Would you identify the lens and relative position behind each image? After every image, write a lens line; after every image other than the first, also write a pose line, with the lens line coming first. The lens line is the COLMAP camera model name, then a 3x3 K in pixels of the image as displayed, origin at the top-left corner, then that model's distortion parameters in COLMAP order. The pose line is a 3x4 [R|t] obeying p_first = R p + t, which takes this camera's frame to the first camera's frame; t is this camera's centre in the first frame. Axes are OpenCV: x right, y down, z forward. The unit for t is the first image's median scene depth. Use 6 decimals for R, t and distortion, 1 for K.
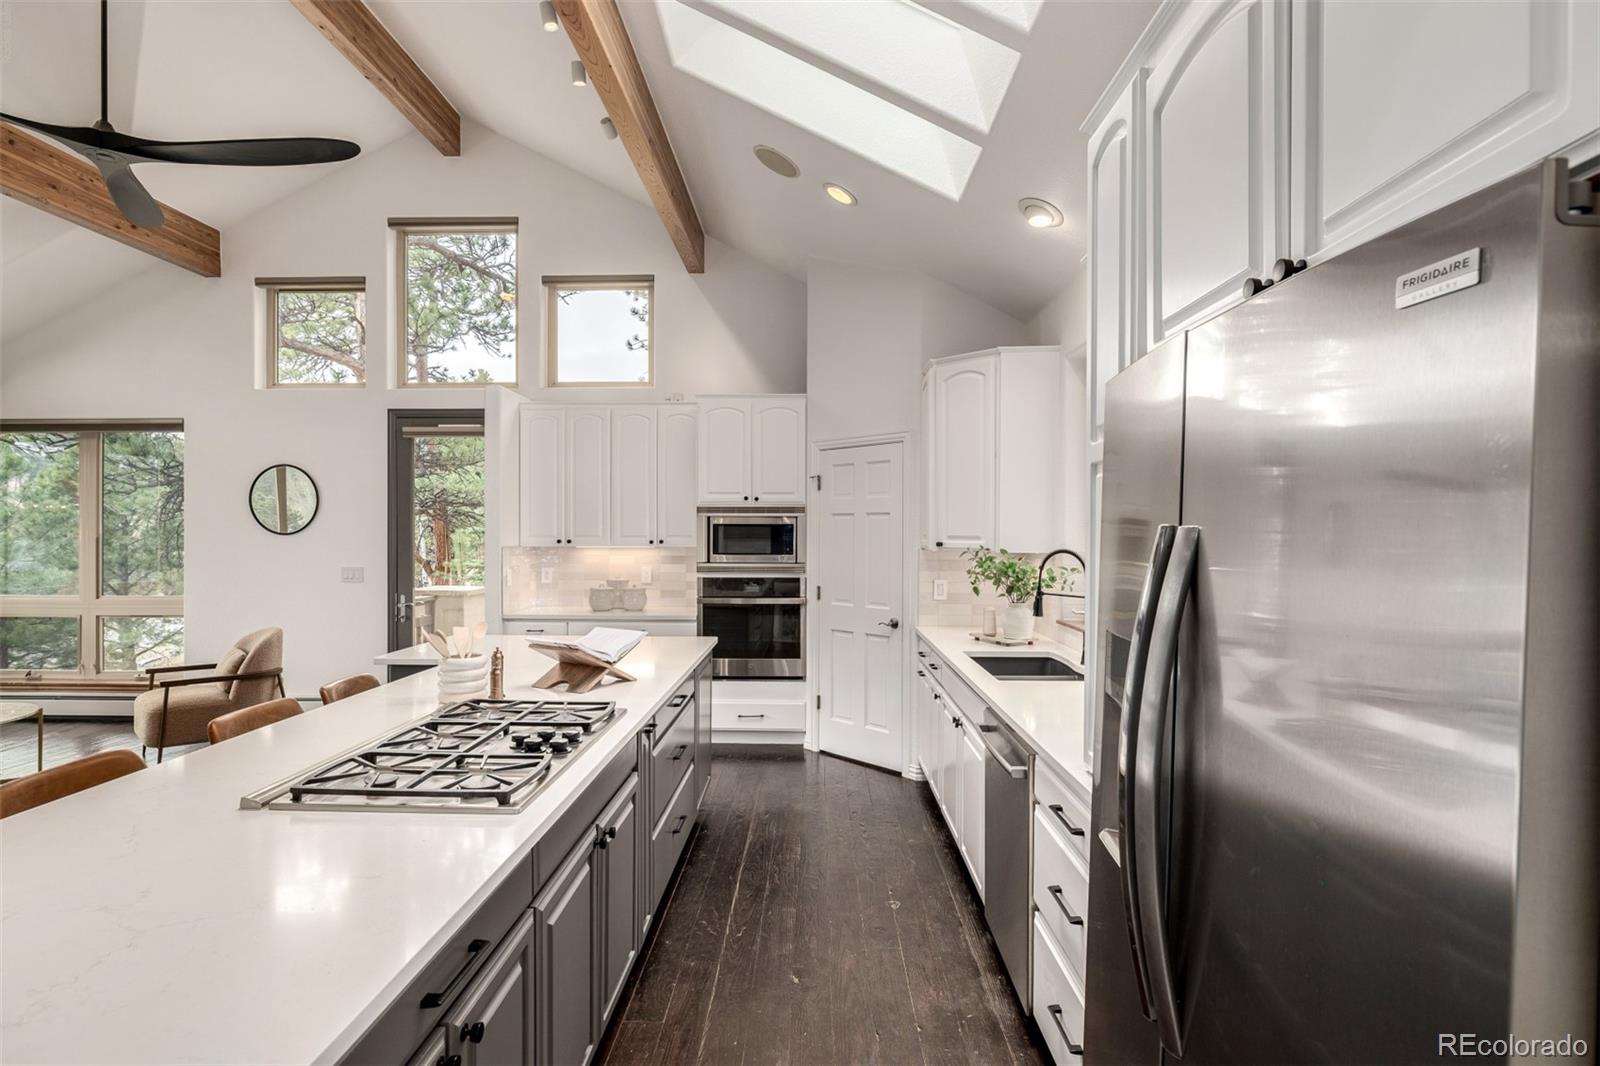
lens RADIAL K [[770.8, 0, 795.0], [0, 770.8, 529.4], [0, 0, 1]] dist [-0.006005, 0.002889]
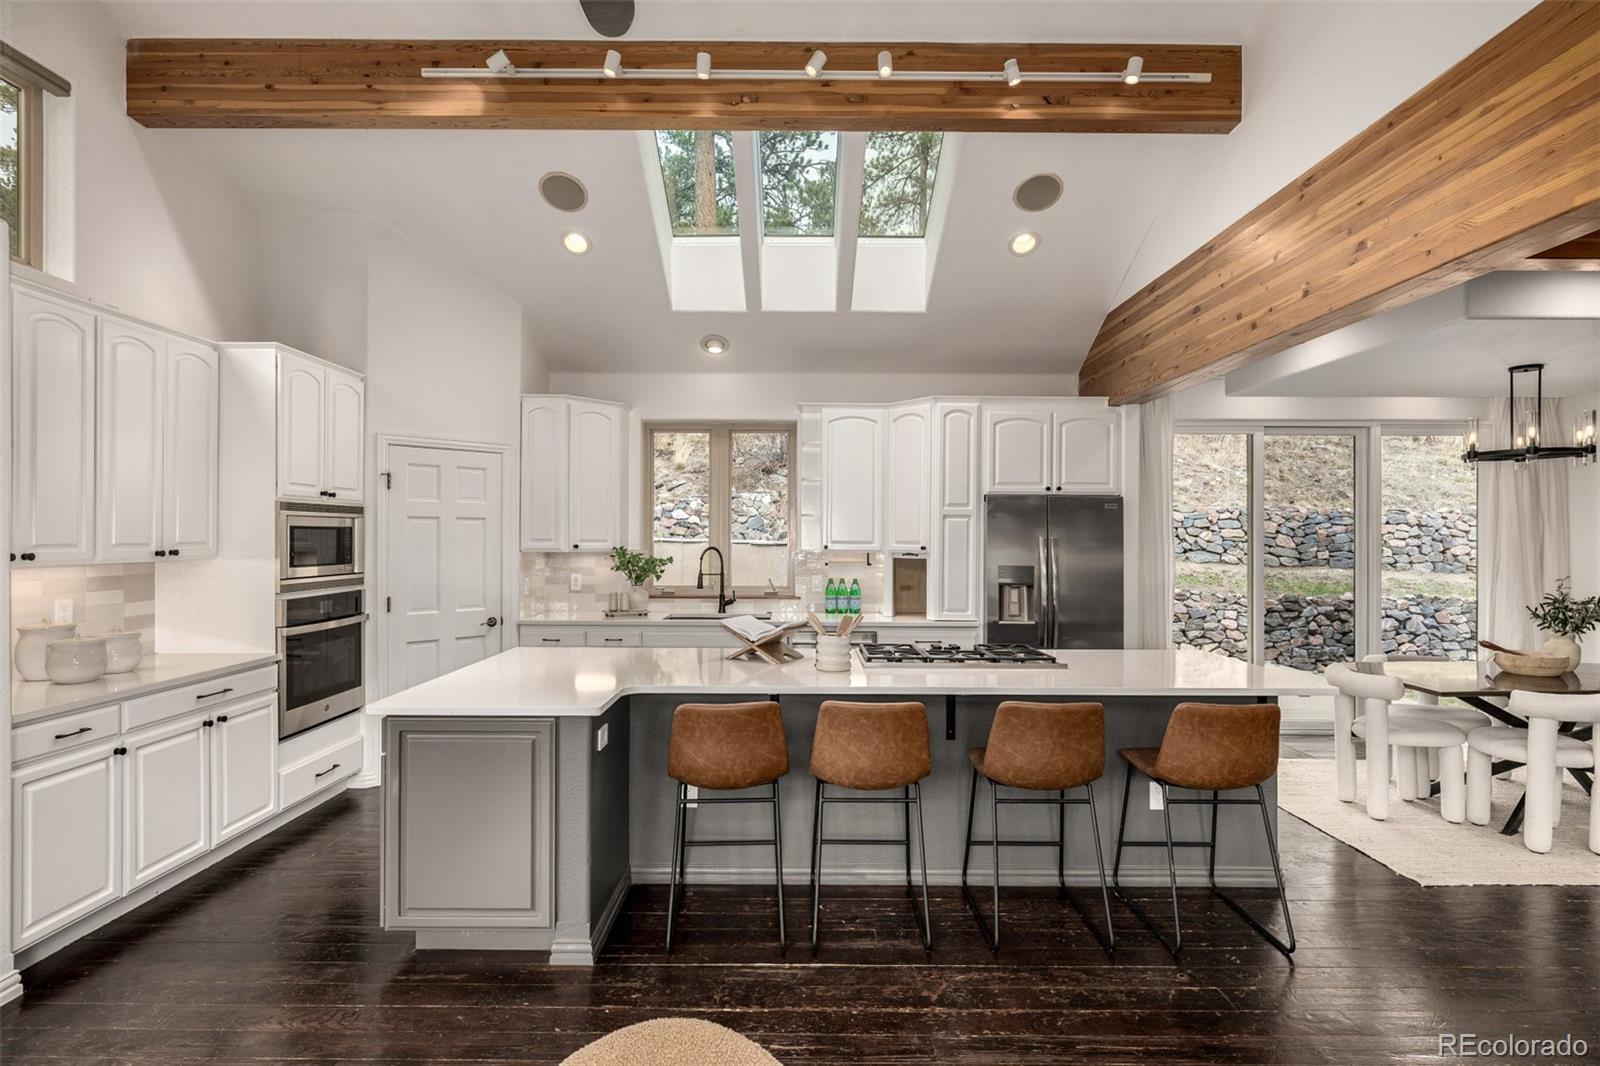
lens RADIAL K [[797.7, 0, 797.8], [0, 797.7, 536.1], [0, 0, 1]] dist [-0.005927, 0.001715]
pose [[-0.020879, -0.004469, 0.999772, -0.874555], [-0.006933, 0.999967, 0.004325, -0.004058], [-0.999758, -0.006841, -0.020910, 0.534856]]
